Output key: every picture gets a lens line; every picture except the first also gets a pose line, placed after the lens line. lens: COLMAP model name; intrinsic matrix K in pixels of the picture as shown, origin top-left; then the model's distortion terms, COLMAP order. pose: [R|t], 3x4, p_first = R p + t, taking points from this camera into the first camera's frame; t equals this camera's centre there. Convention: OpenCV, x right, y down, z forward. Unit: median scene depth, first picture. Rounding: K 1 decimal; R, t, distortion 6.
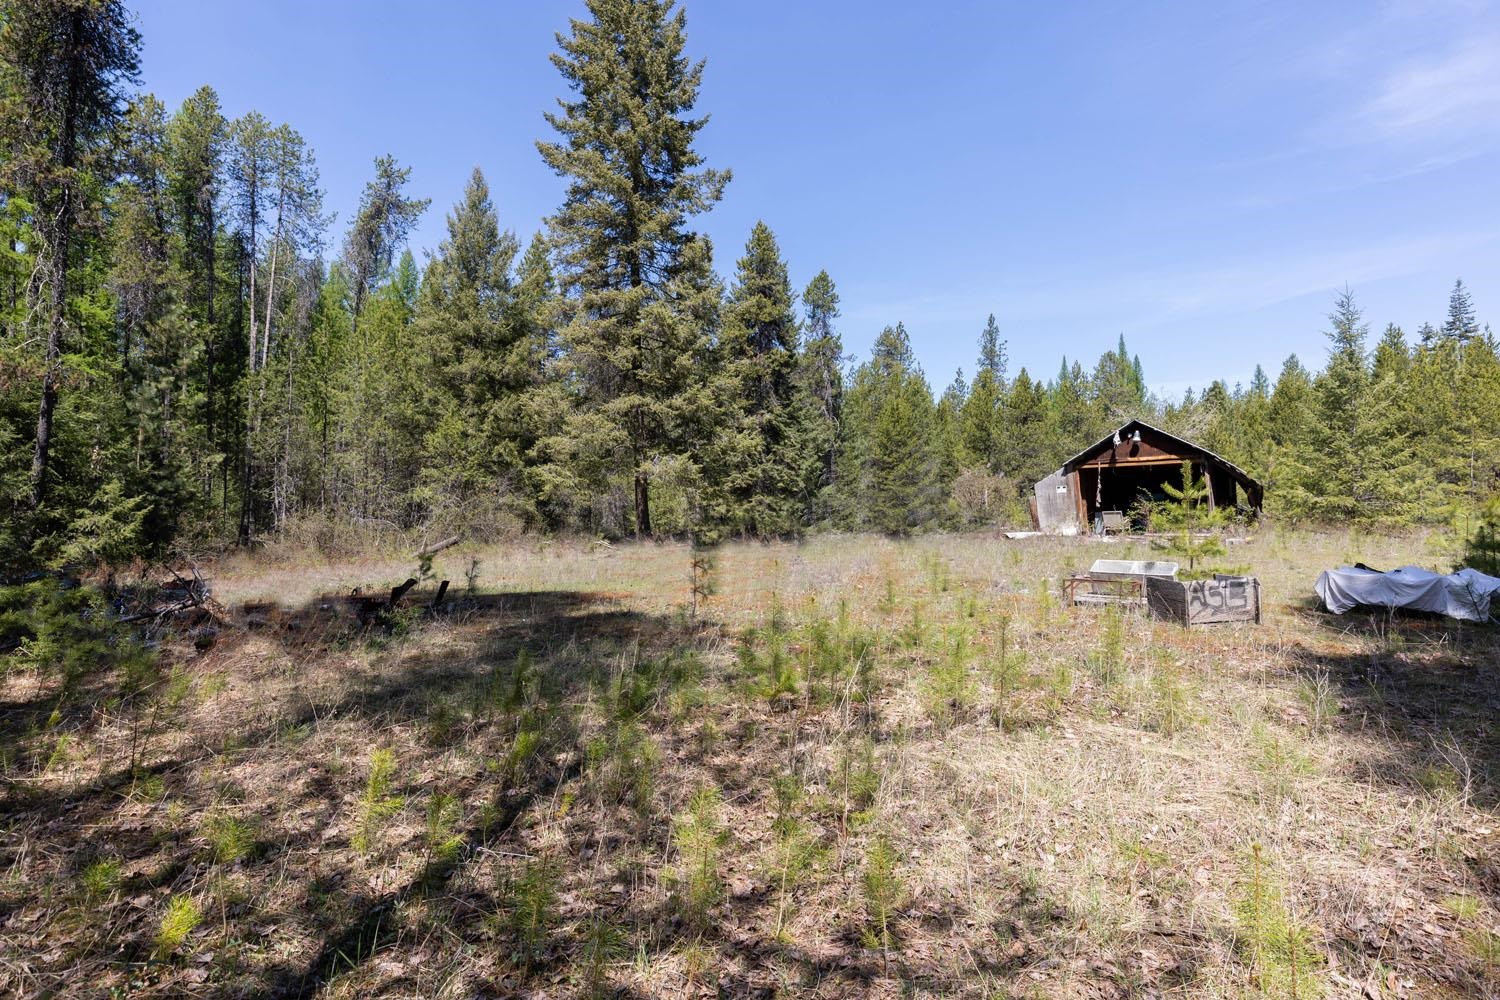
lens RADIAL K [[848.4, 0, 758.1], [0, 848.4, 508.7], [0, 0, 1]] dist [0.026778, -0.003737]
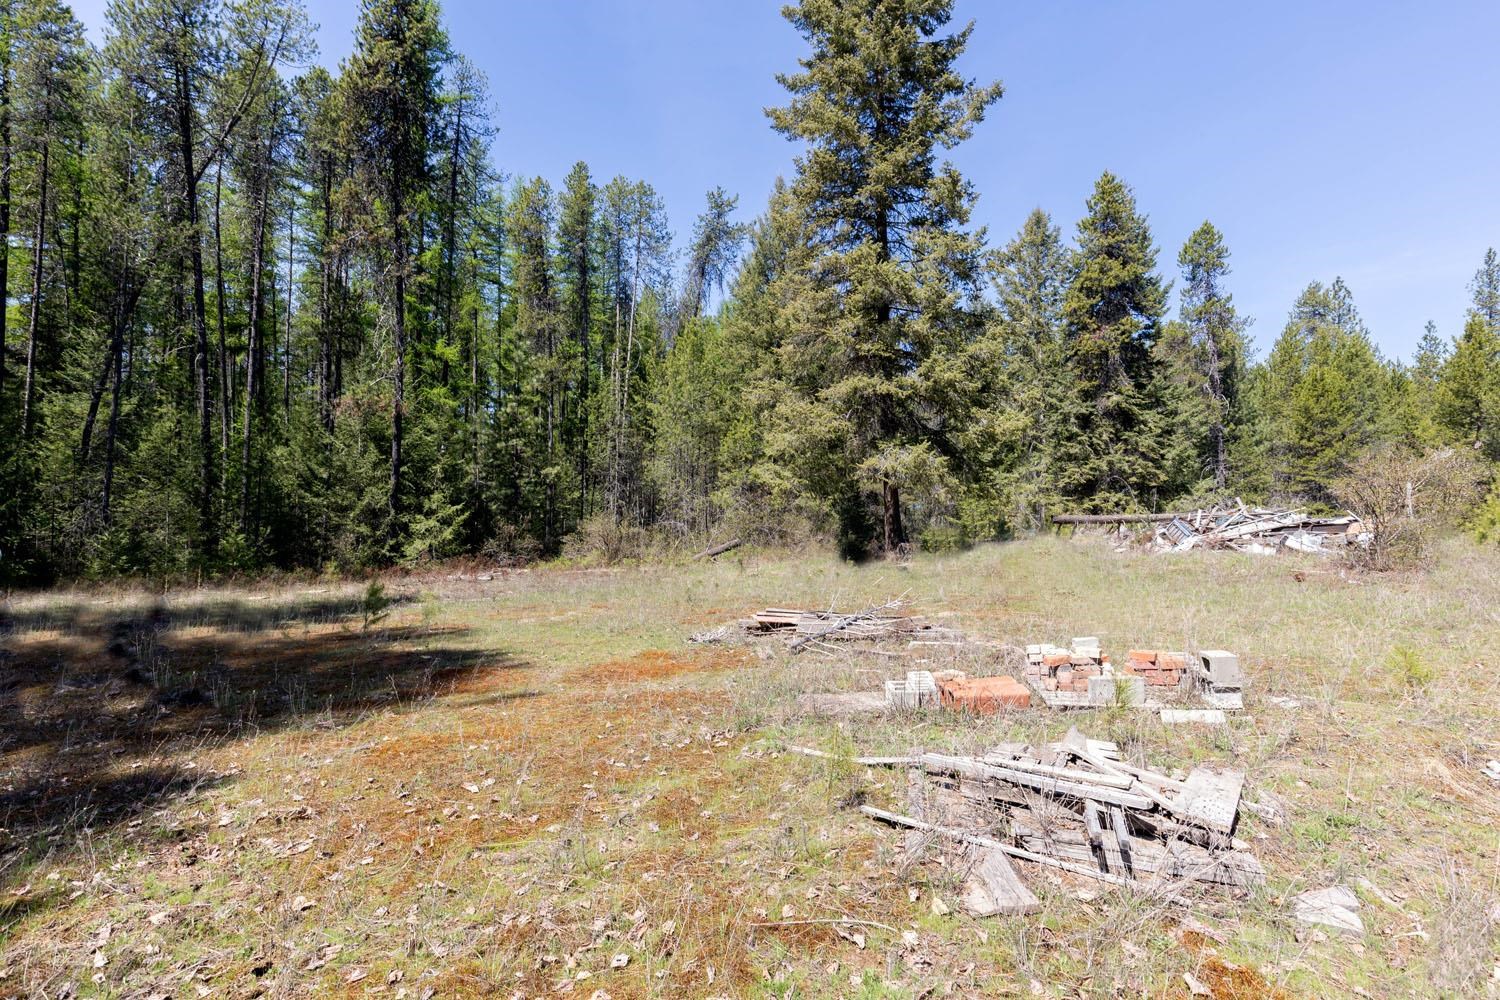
lens RADIAL K [[737.7, 0, 748.2], [0, 737.7, 514.0], [0, 0, 1]] dist [-0.002500, -0.000560]
pose [[0.861178, -0.002476, -0.508297, 0.069185], [0.008299, 0.999923, 0.009190, -0.003329], [0.508235, -0.012133, 0.861133, 0.177978]]
